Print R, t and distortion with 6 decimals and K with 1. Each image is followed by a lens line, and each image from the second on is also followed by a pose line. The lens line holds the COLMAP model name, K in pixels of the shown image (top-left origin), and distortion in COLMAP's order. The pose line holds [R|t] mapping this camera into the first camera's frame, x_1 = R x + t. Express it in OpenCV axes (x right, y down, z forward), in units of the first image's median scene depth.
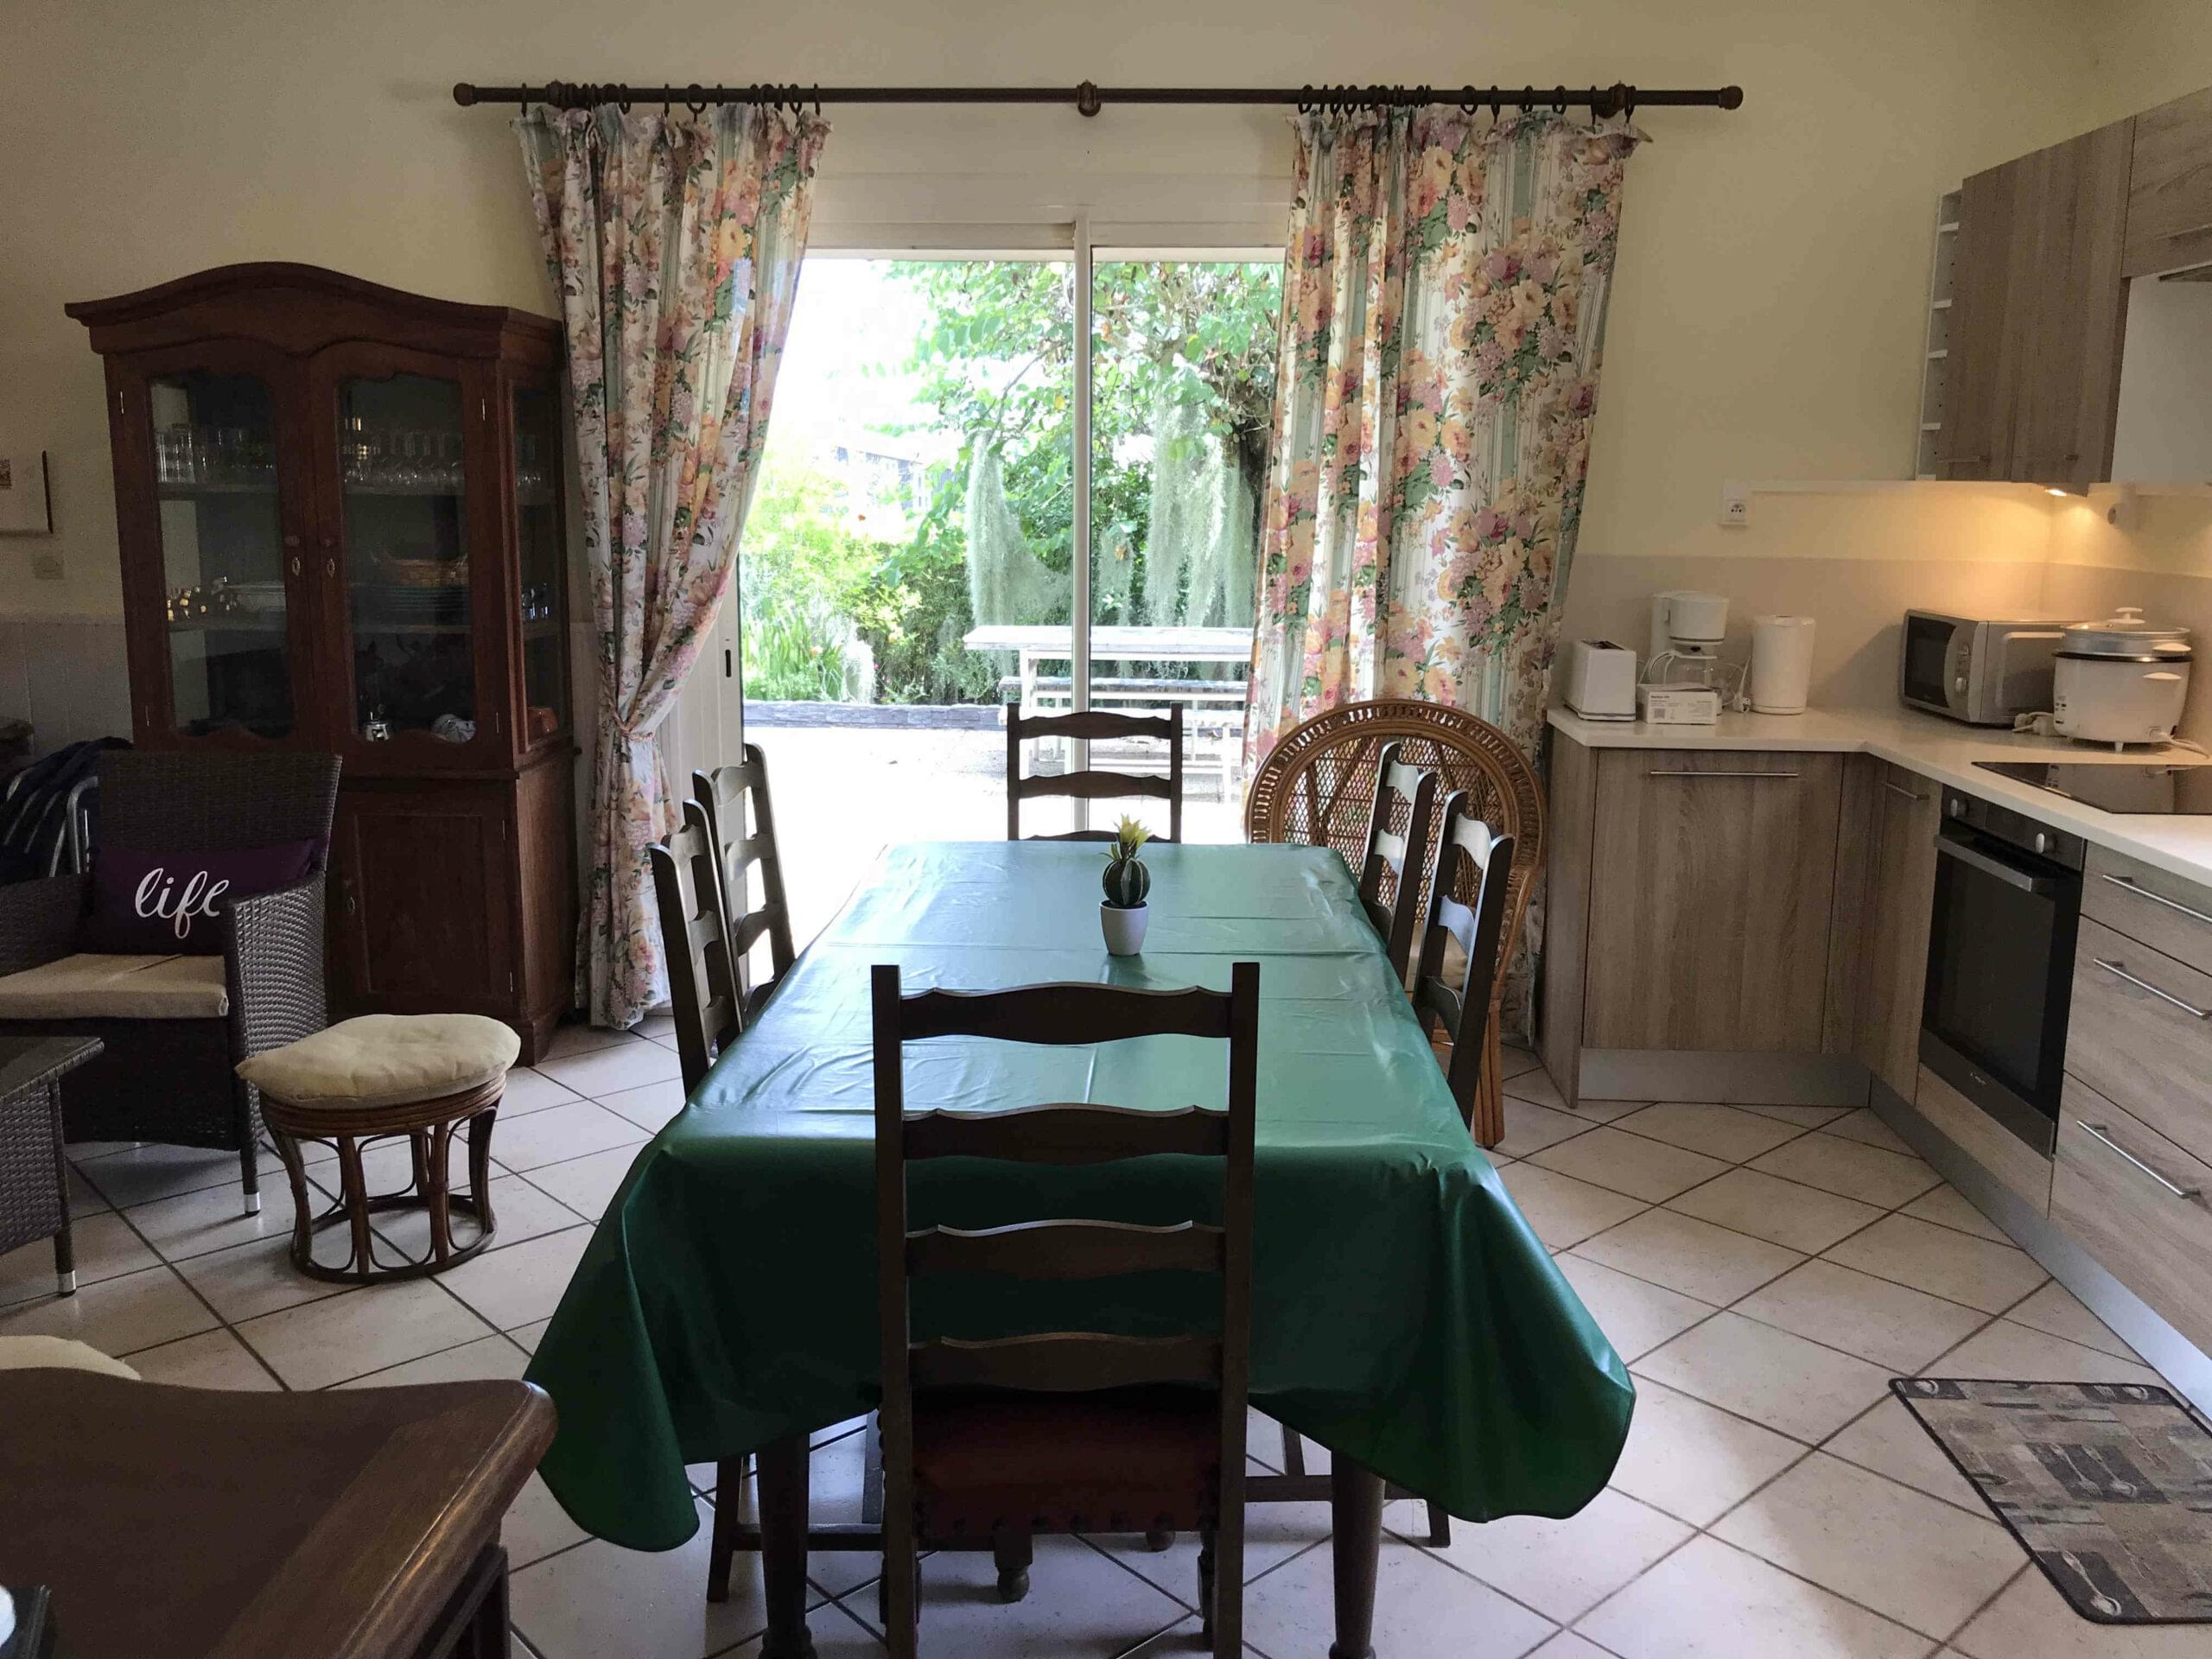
lens RADIAL K [[1856.2, 0, 1110.8], [0, 1856.2, 815.9], [0, 0, 1]] dist [0.036306, -0.037312]
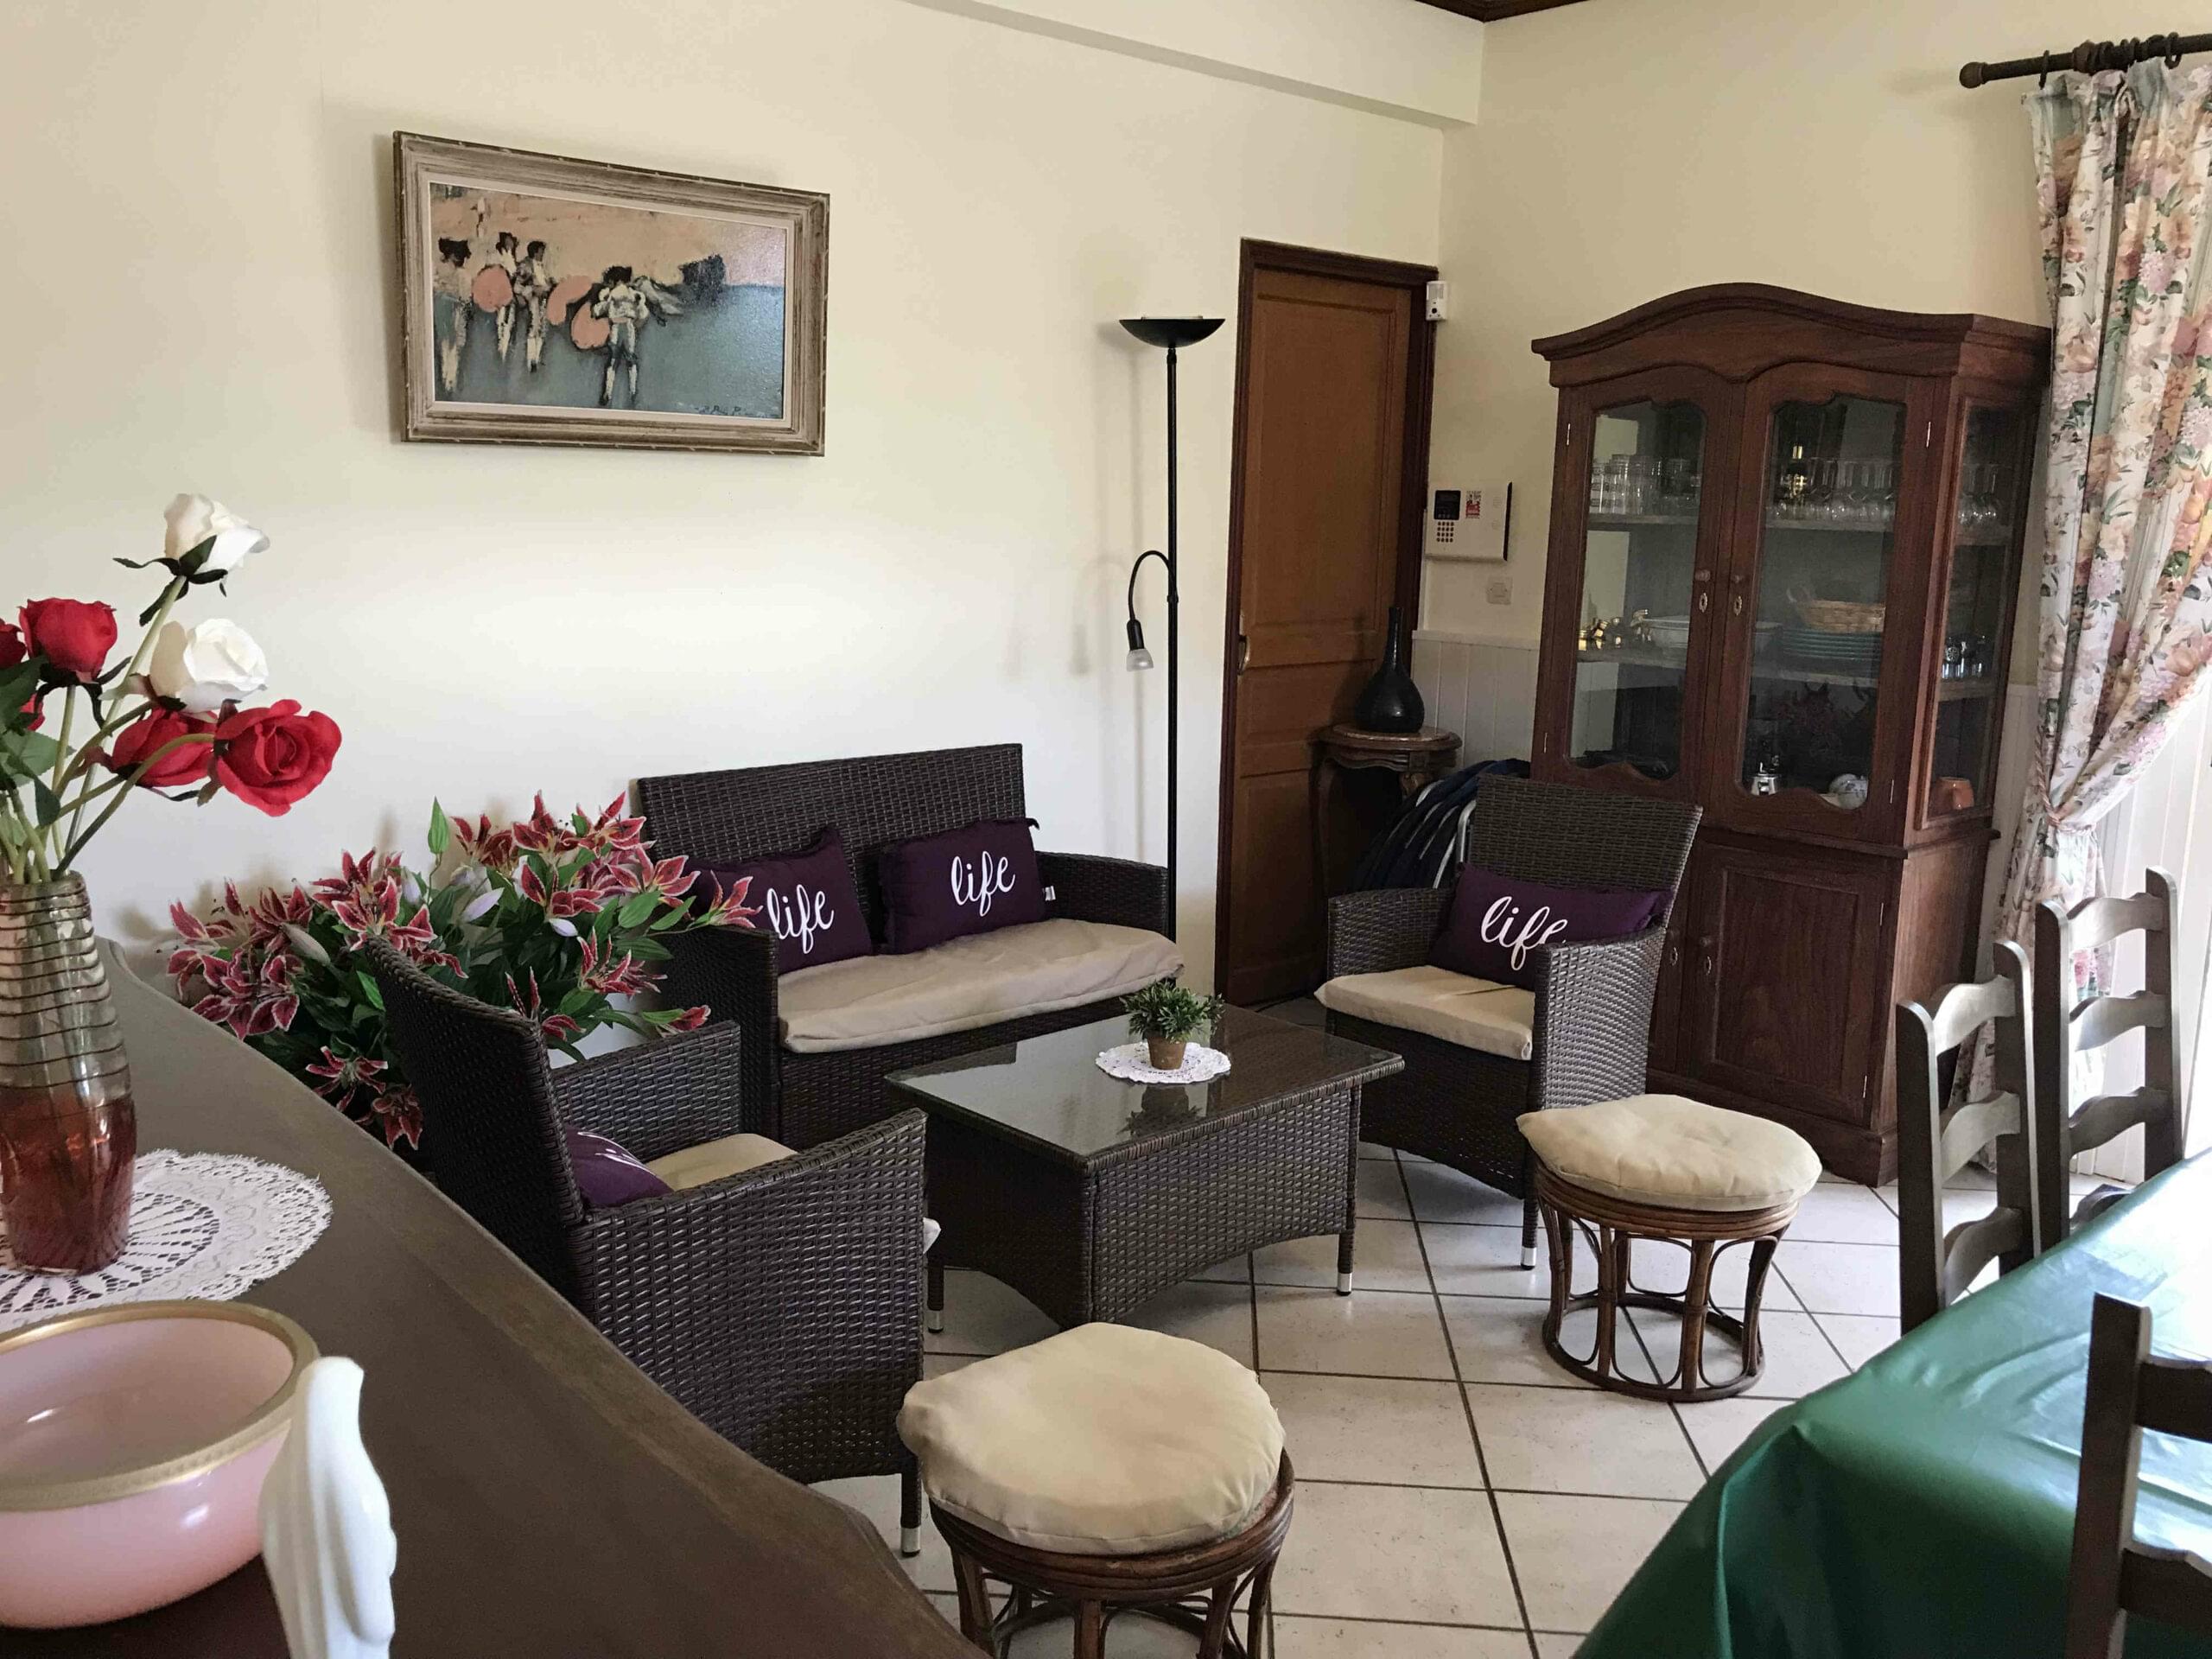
lens RADIAL K [[1856.2, 0, 1050.3], [0, 1856.2, 801.3], [0, 0, 1]] dist [0.036306, -0.037312]
pose [[0.691687, 0.126917, -0.710958, 0.020226], [-0.144242, 0.988880, 0.036197, -0.020381], [0.707646, 0.077513, 0.702302, 0.107525]]
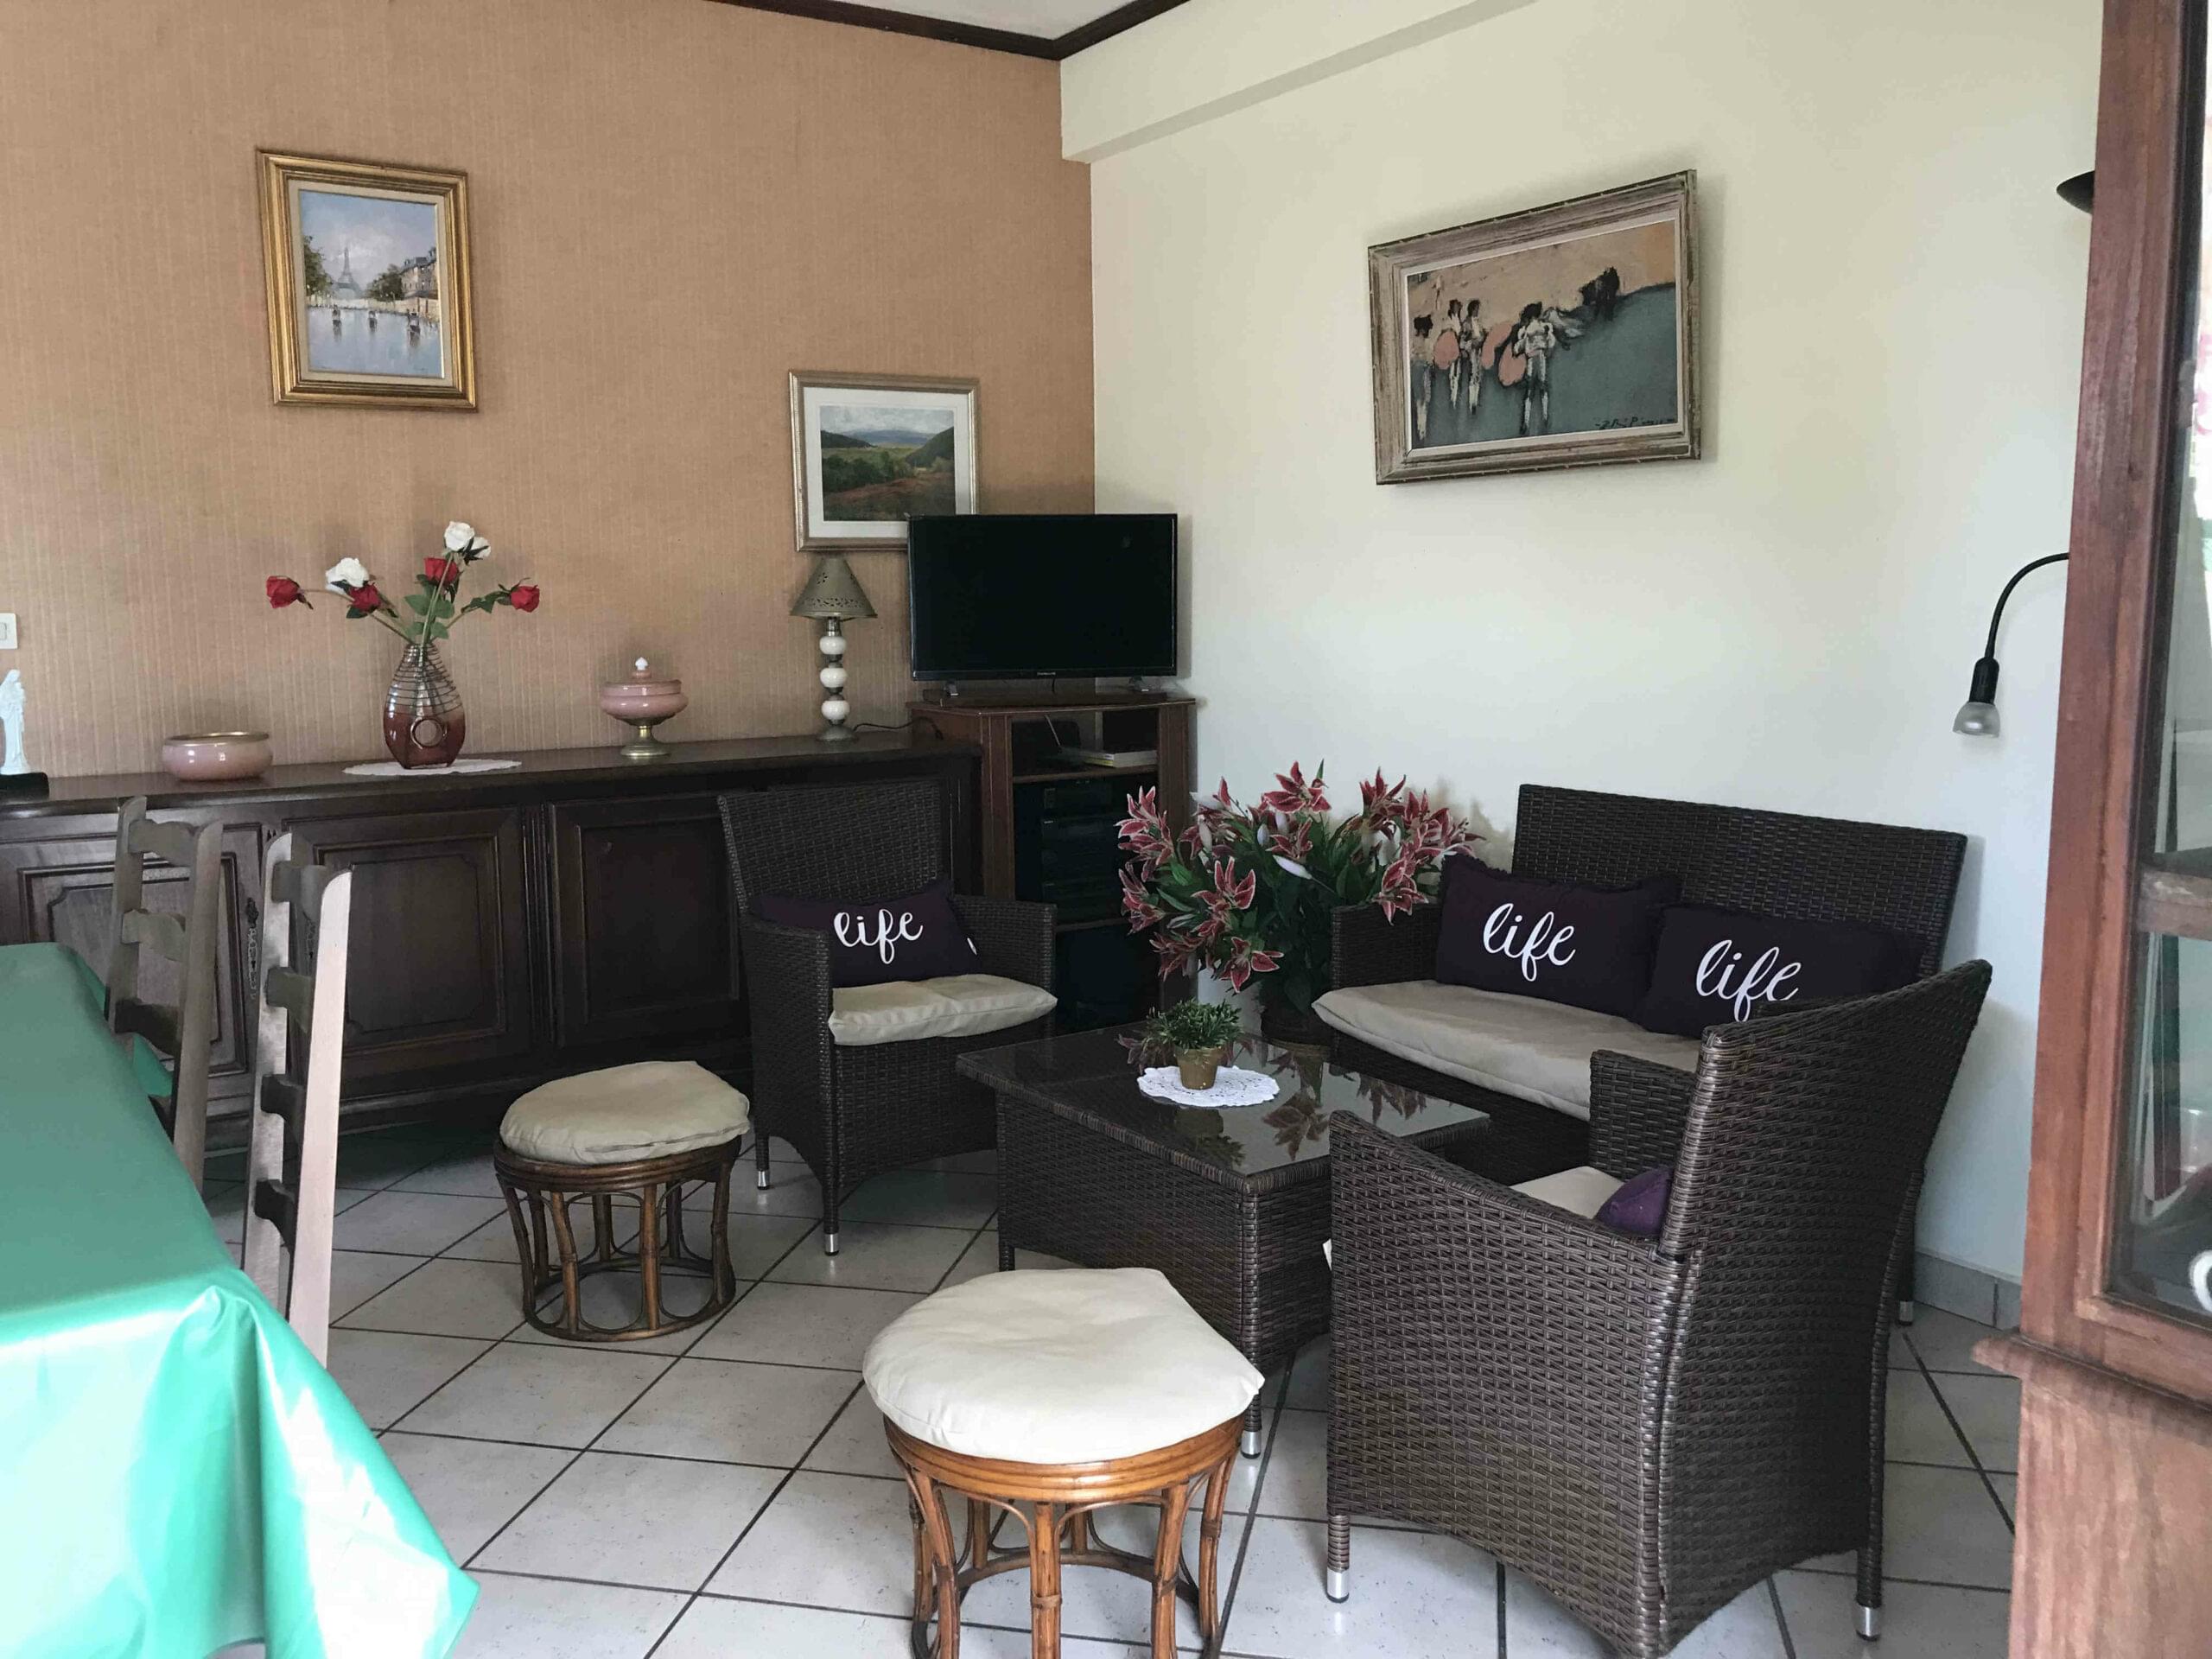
lens RADIAL K [[1856.2, 0, 1110.7], [0, 1856.2, 807.8], [0, 0, 1]] dist [0.036306, -0.037312]
pose [[-0.811983, 0.065055, -0.580045, -0.035531], [-0.104363, 0.961573, 0.253939, -0.171171], [0.574276, 0.266729, -0.773991, 1.171448]]
